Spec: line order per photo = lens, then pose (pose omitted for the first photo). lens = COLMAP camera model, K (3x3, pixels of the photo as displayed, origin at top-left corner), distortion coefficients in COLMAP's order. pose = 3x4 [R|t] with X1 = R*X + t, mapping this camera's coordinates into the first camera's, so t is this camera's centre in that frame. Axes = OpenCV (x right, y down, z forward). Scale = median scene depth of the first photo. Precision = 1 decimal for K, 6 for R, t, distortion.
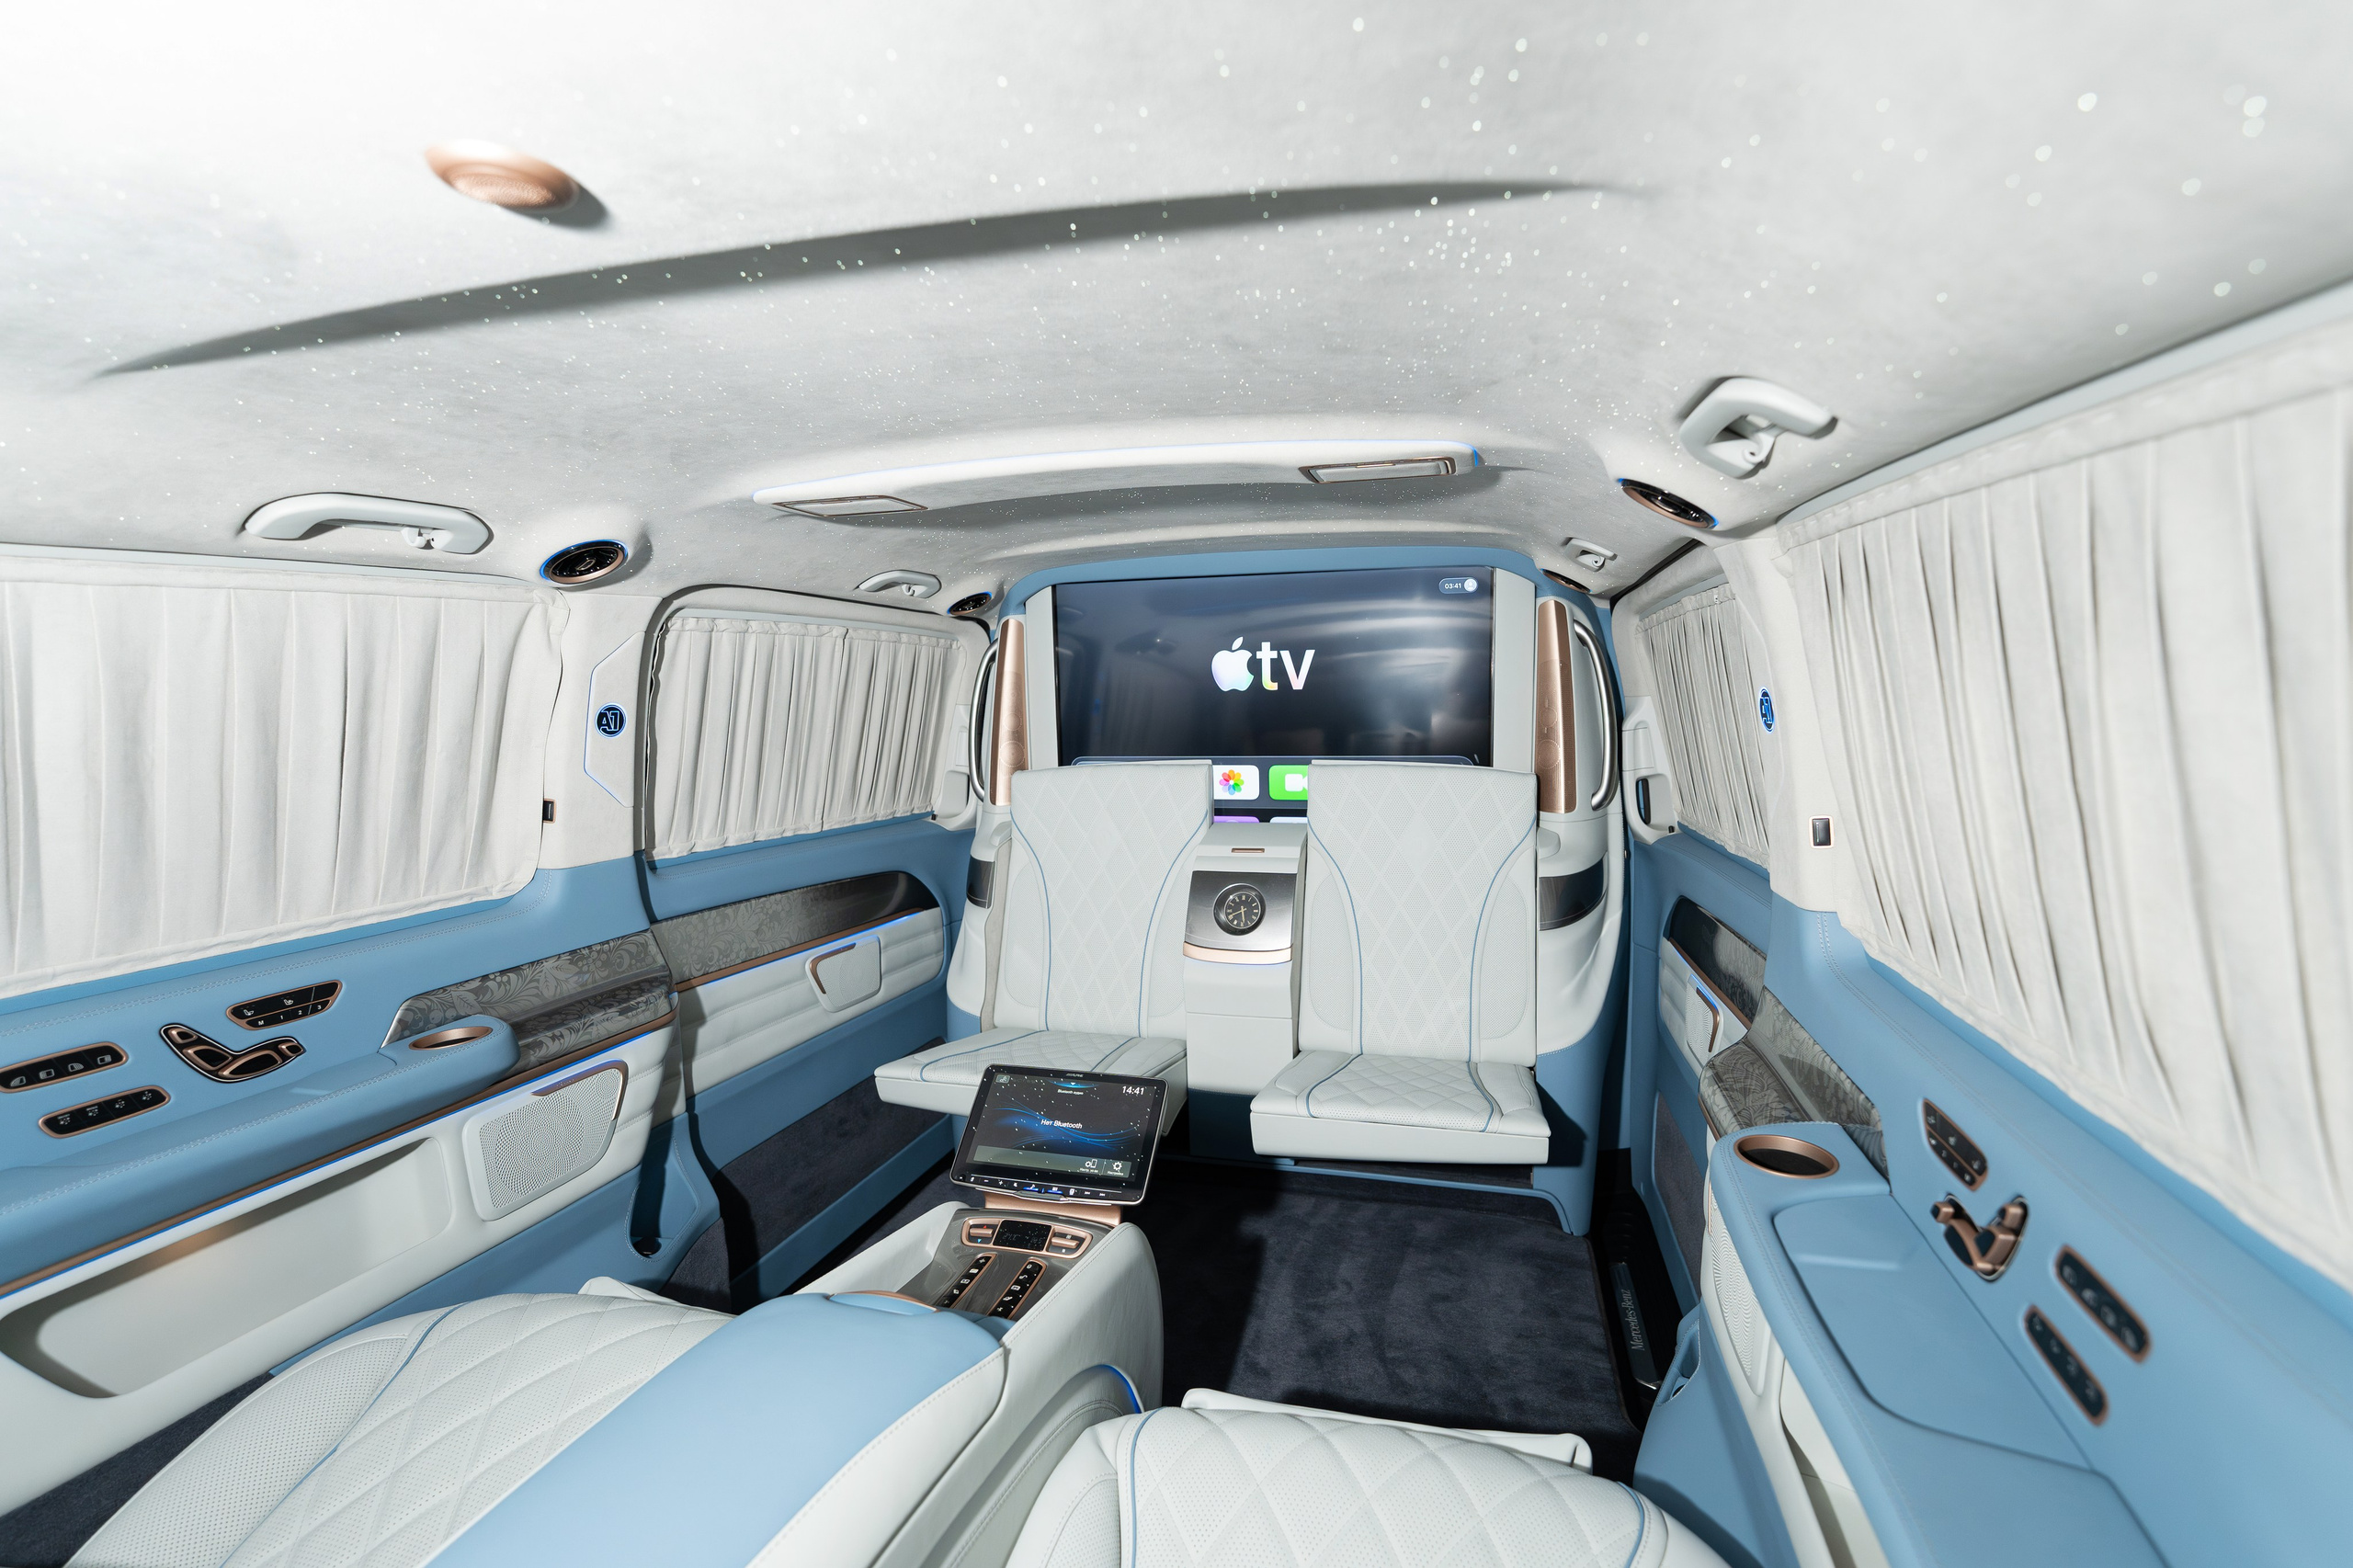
lens RADIAL K [[990.2, 0, 1243.4], [0, 990.2, 823.6], [0, 0, 1]] dist [-0.002635, 0.000126]
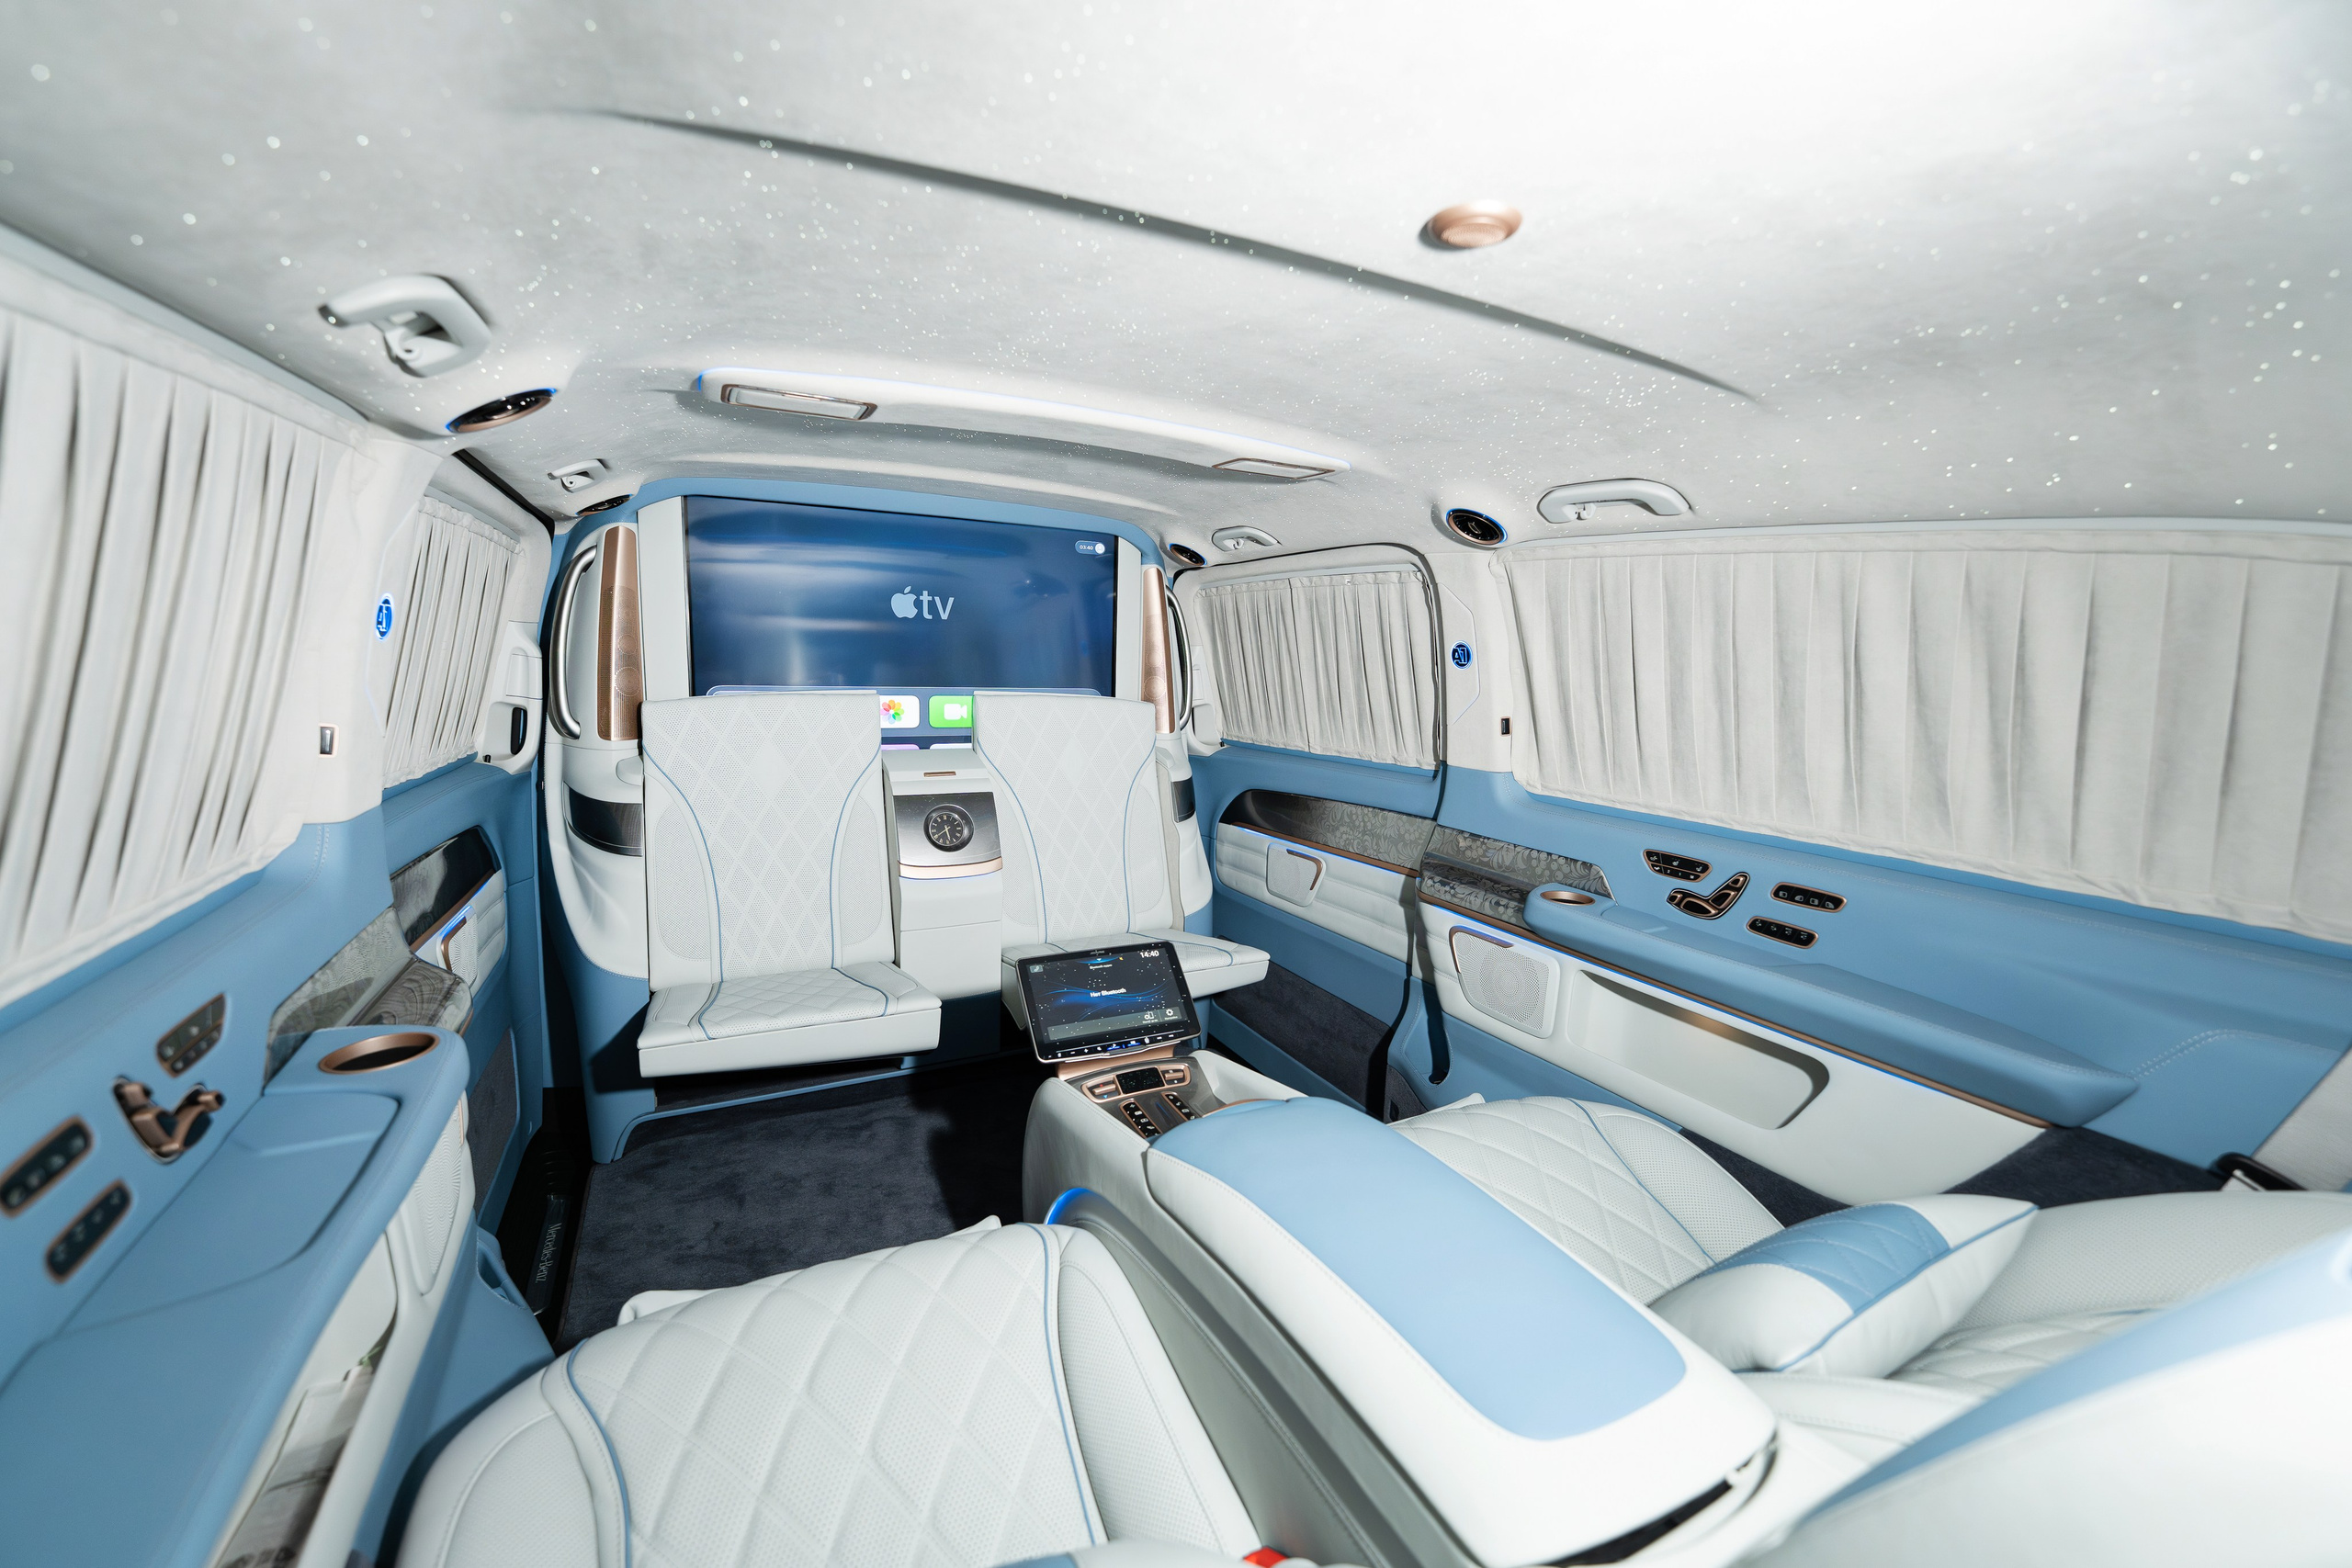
lens RADIAL K [[929.7, 0, 1174.5], [0, 929.7, 780.3], [0, 0, 1]] dist [-0.002964, 0.000094]
pose [[0.758449, -0.052038, 0.649652, -0.833461], [0.042594, 0.998634, 0.030264, 0.026448], [-0.650339, 0.004718, 0.759629, 0.124805]]
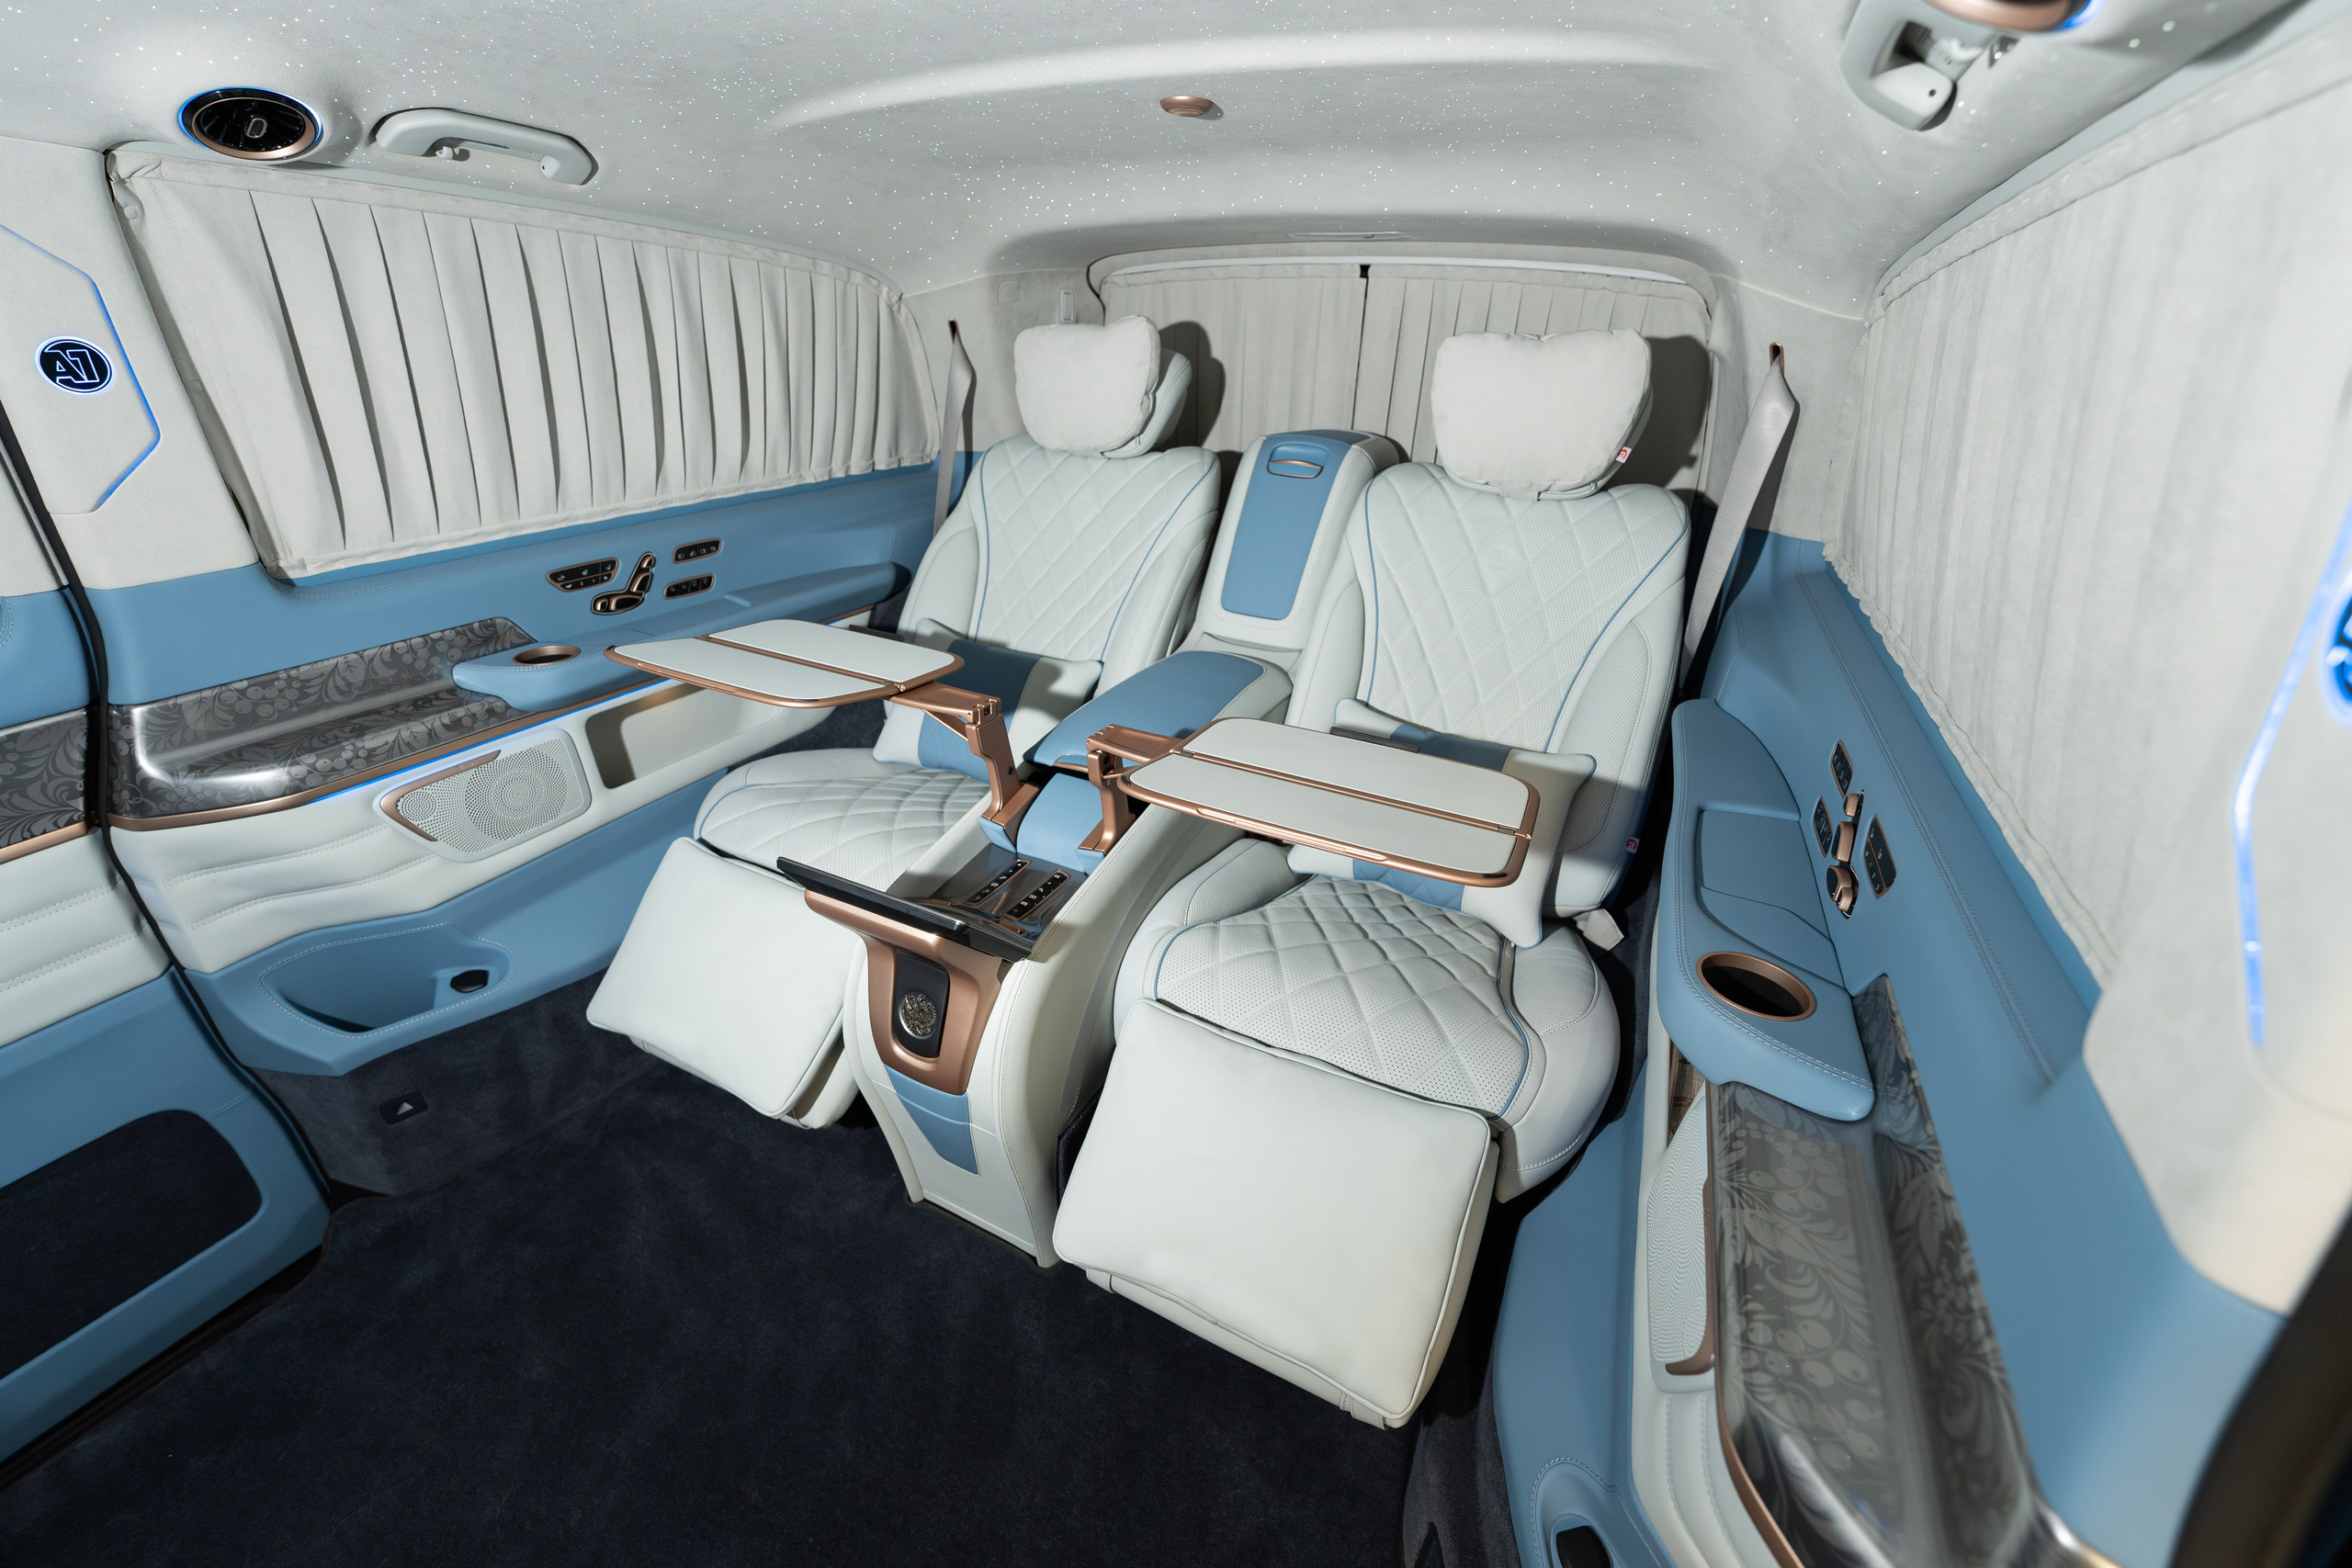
lens RADIAL K [[929.7, 0, 1172.8], [0, 929.7, 781.8], [0, 0, 1]] dist [-0.002964, 0.000094]
pose [[-0.973998, -0.111128, 0.197429, -0.574442], [0.018917, 0.828502, 0.559667, -0.239583], [-0.225765, 0.548849, -0.804857, 1.576132]]
